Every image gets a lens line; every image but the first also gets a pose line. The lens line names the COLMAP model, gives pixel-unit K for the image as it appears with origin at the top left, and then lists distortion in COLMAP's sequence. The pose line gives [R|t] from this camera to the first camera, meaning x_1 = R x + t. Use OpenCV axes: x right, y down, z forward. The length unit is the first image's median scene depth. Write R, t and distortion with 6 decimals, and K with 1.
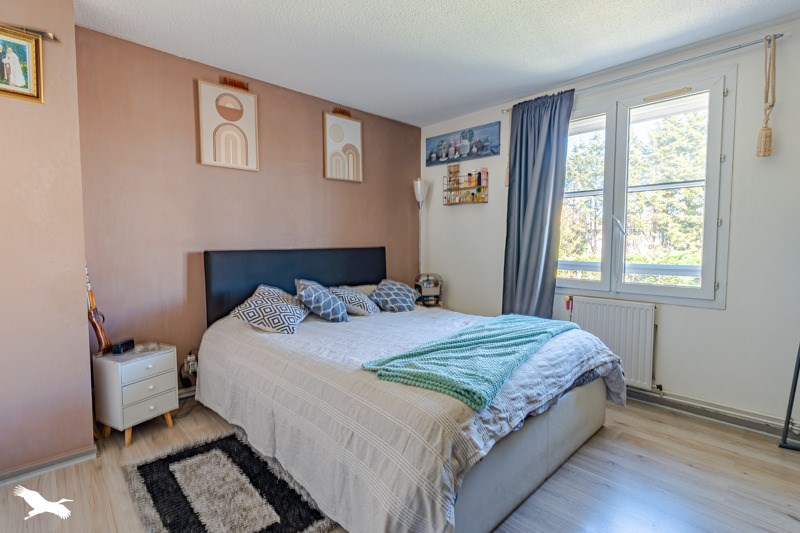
lens RADIAL K [[380.5, 0, 400.0], [0, 380.5, 266.5], [0, 0, 1]] dist [-0.000188, -0.000186]
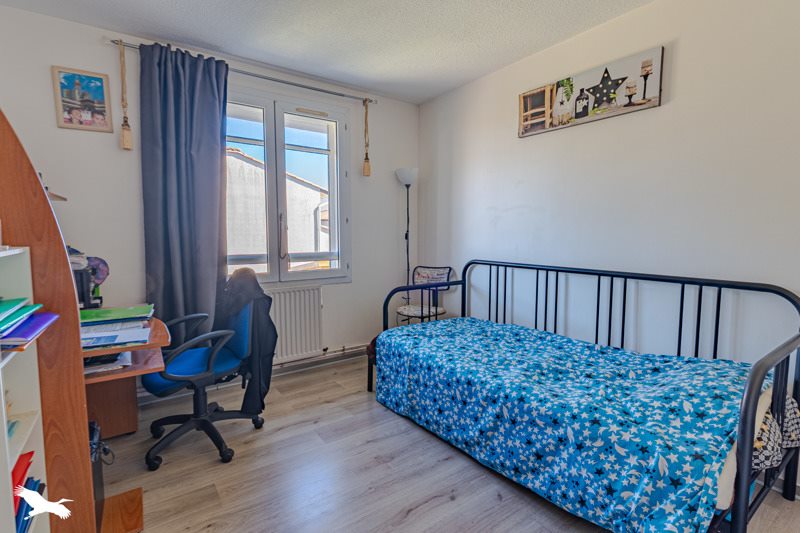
lens RADIAL K [[380.5, 0, 400.0], [0, 380.5, 266.5], [0, 0, 1]] dist [-0.000188, -0.000186]
pose [[0.160629, -0.083898, 0.983443, -0.457211], [0.058249, 0.995450, 0.075408, -0.035178], [-0.985295, 0.045172, 0.164785, 0.511488]]
